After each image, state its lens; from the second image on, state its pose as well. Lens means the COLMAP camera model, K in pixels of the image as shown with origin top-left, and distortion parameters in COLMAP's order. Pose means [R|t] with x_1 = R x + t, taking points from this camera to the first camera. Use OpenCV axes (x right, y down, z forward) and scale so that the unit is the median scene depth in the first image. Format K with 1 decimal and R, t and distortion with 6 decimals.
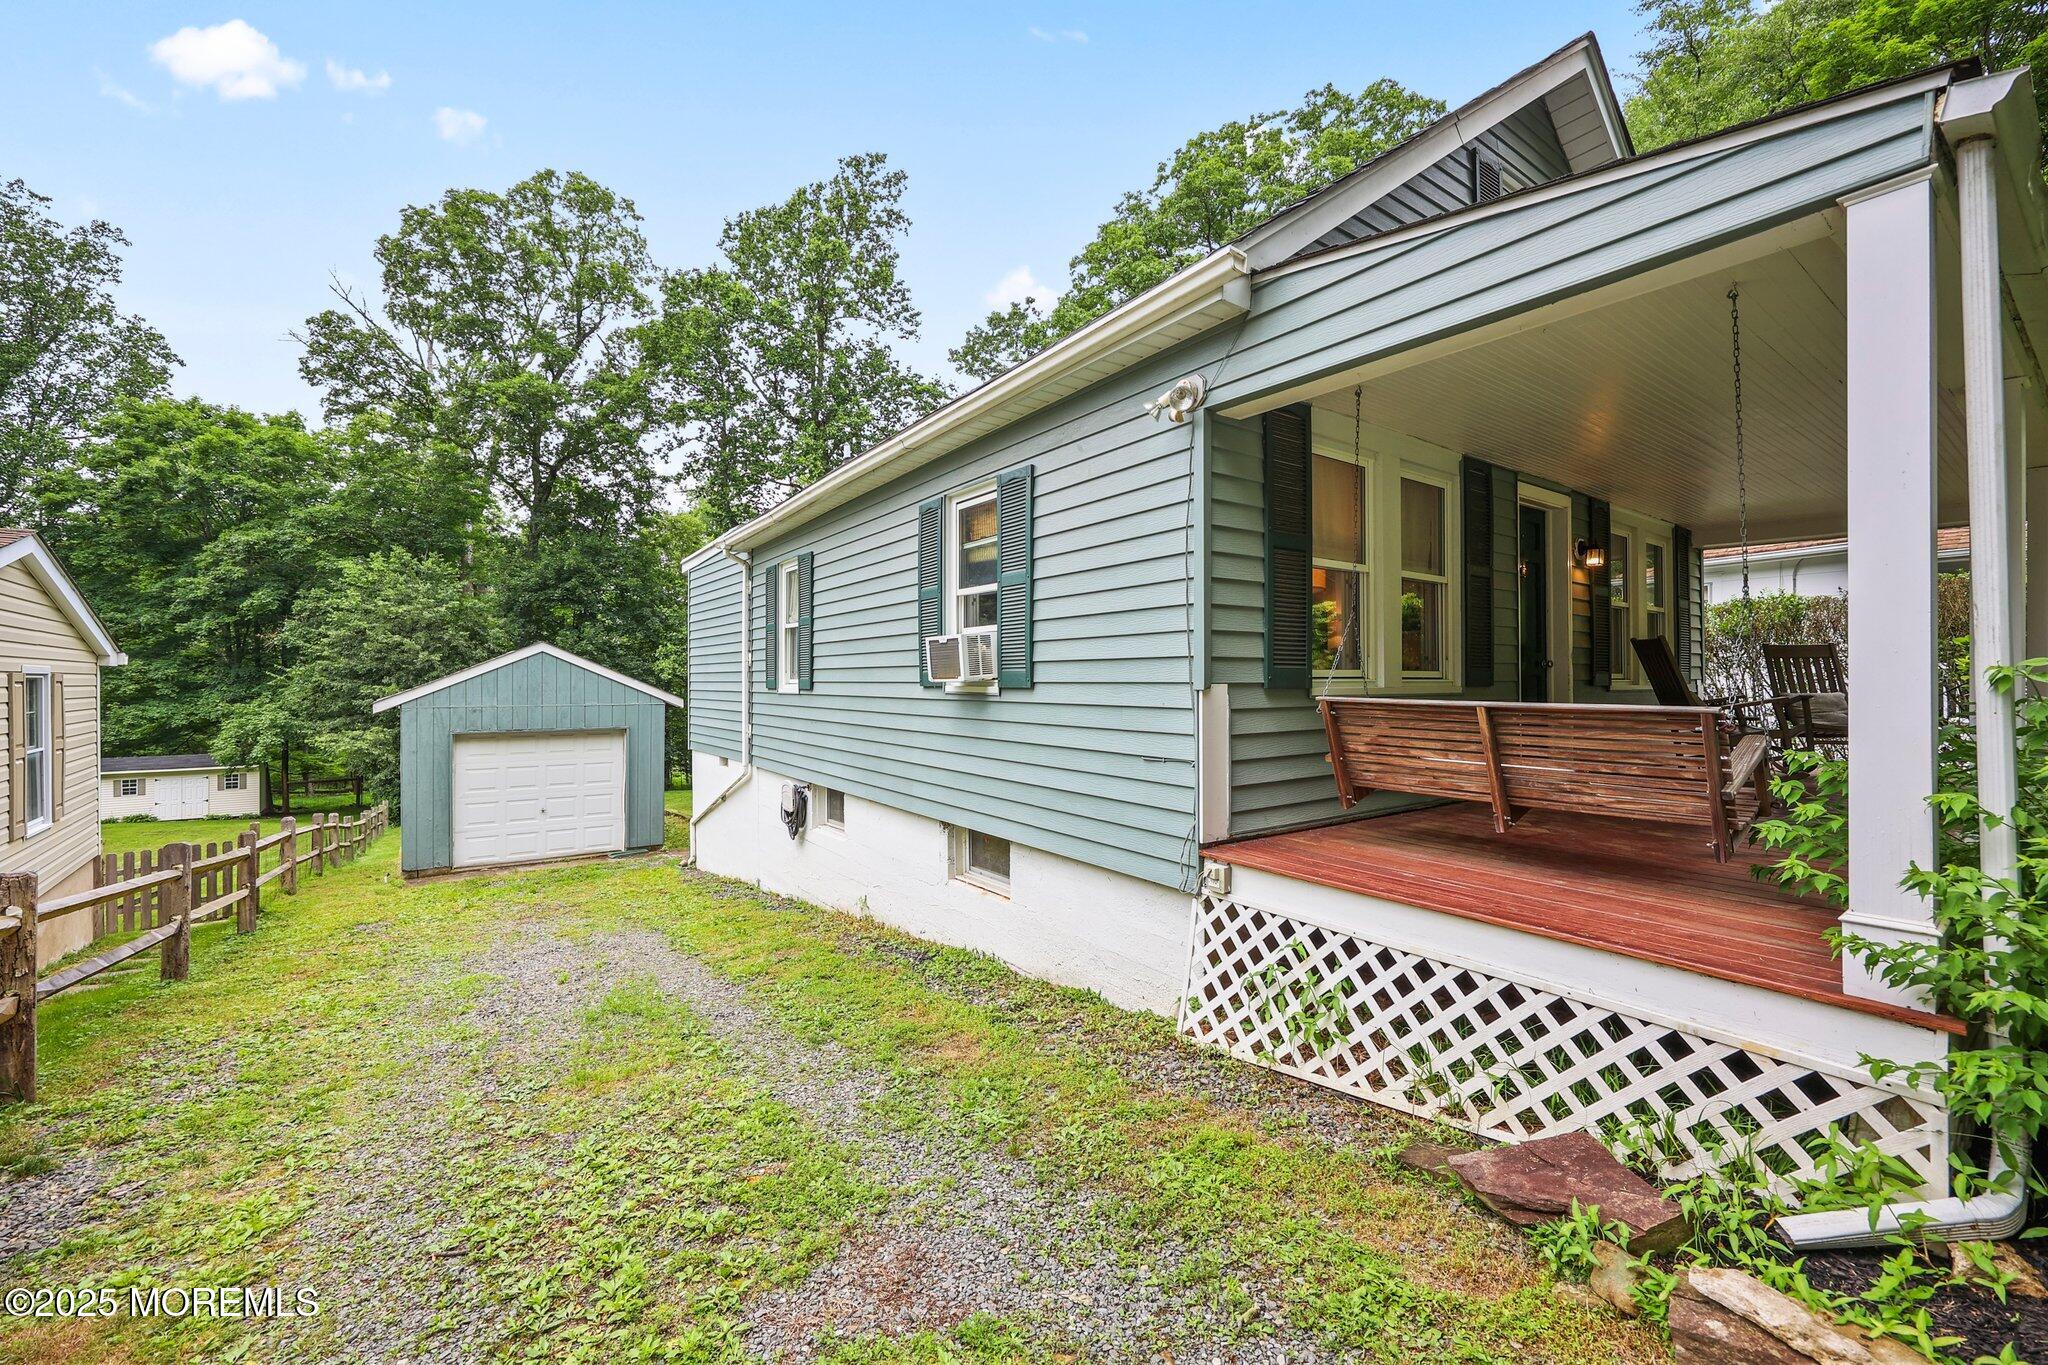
lens RADIAL K [[832.0, 0, 1059.1], [0, 832.0, 676.1], [0, 0, 1]] dist [-0.002387, 0.000961]
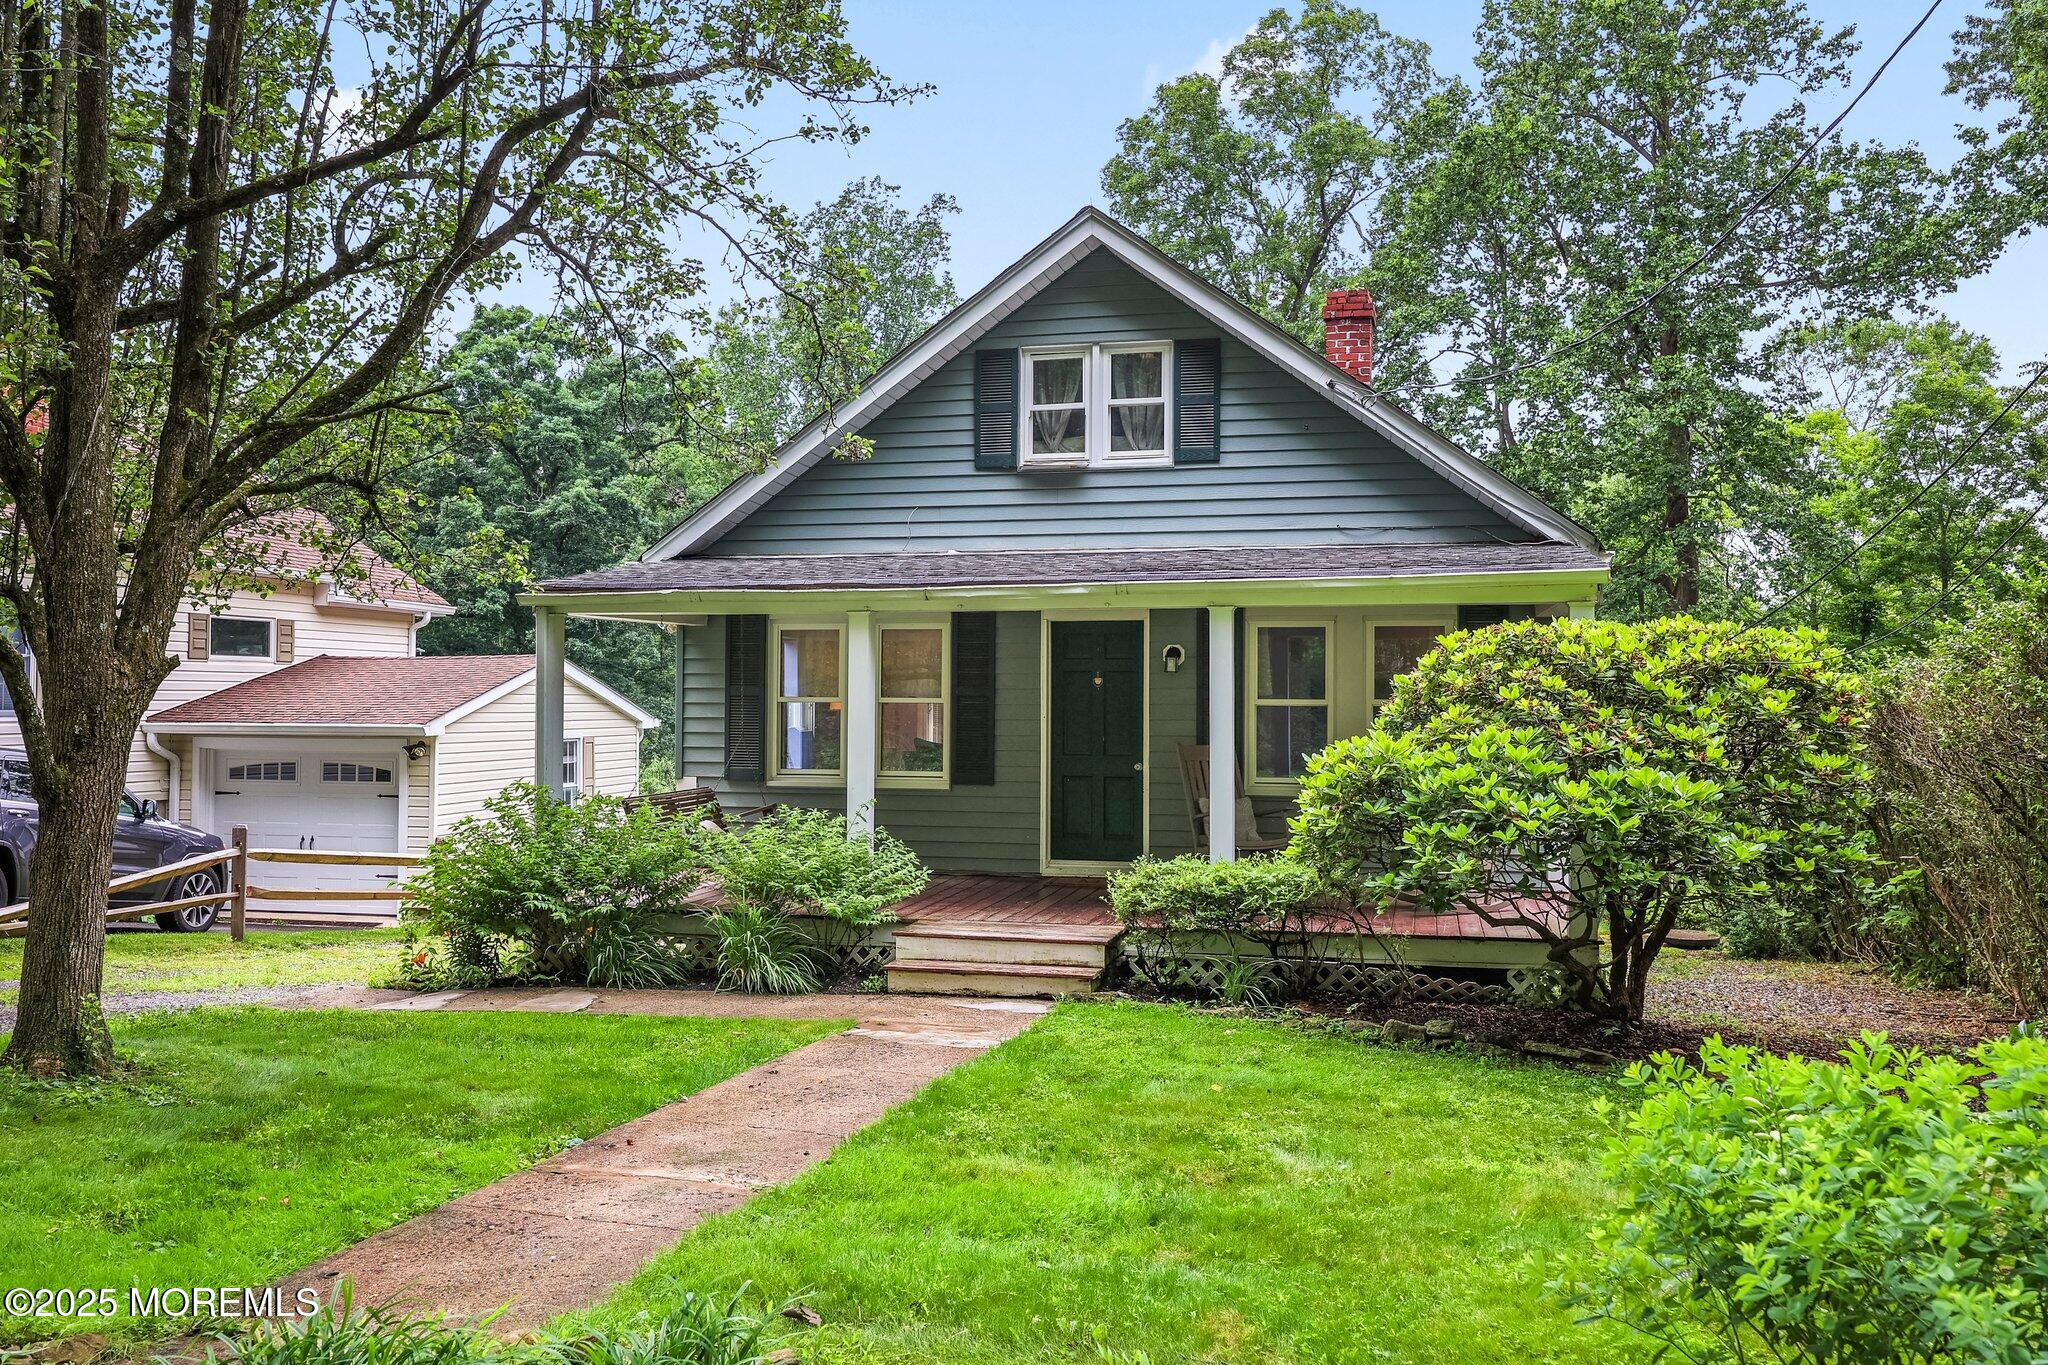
lens RADIAL K [[1653.6, 0, 1049.5], [0, 1653.6, 679.1], [0, 0, 1]] dist [0.000277, 0.006138]
pose [[0.651318, -0.005384, -0.758786, 0.367748], [-0.002783, 0.999951, -0.009484, -0.018276], [0.758799, 0.008289, 0.651272, -0.077948]]
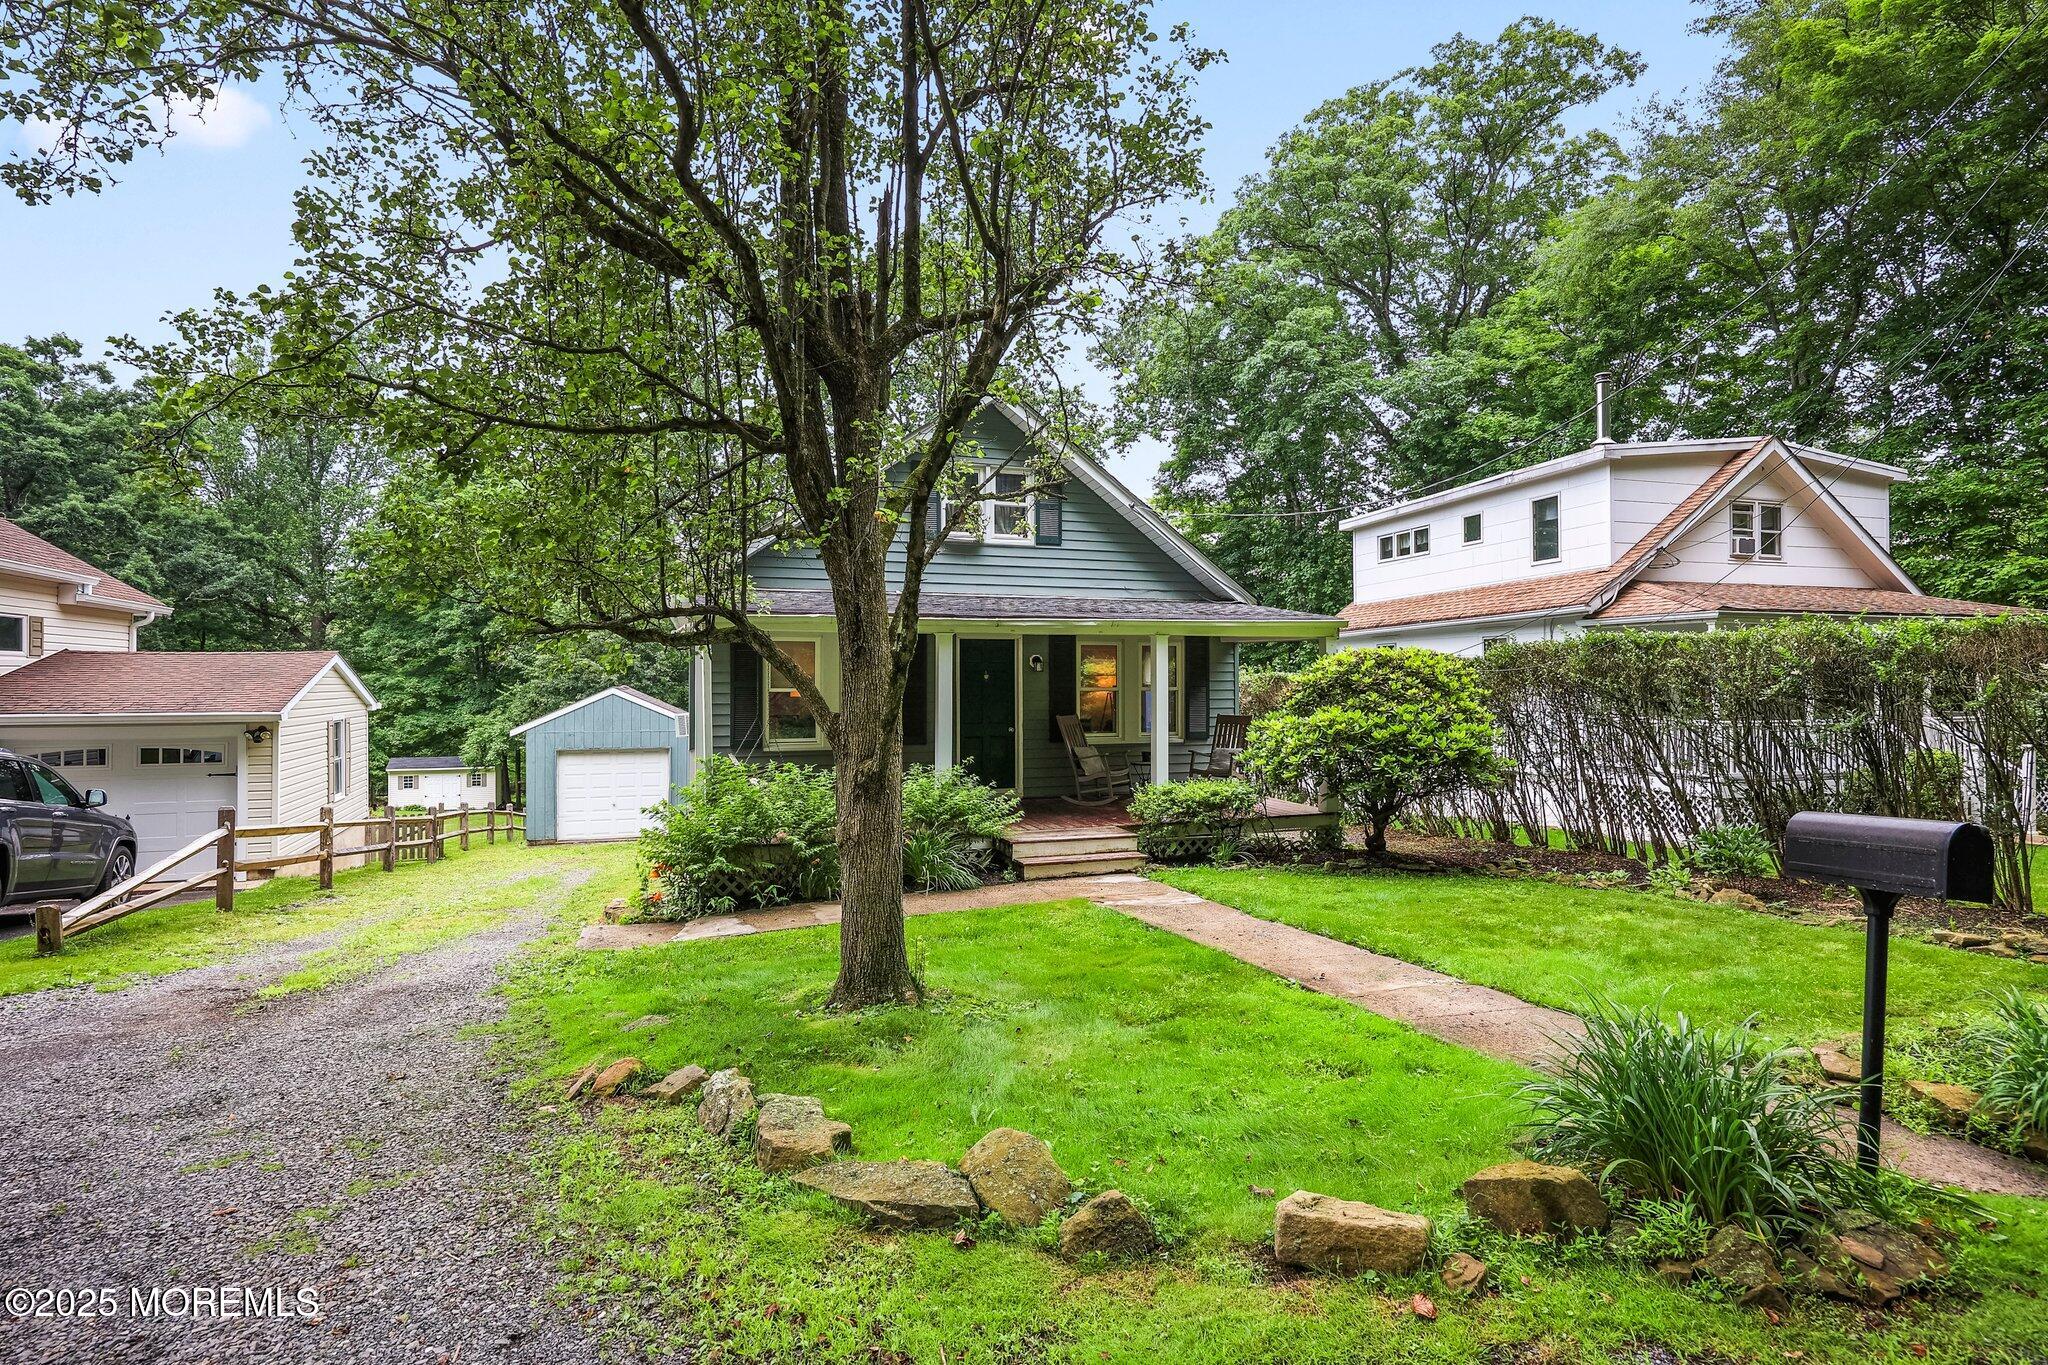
lens RADIAL K [[1012.9, 0, 1059.9], [0, 1012.9, 676.9], [0, 0, 1]] dist [-0.000414, 0.001060]
pose [[0.960625, -0.000160, -0.277848, 0.219846], [0.000147, 1.000000, -0.000070, -0.021271], [0.277848, 0.000026, 0.960625, -0.169567]]
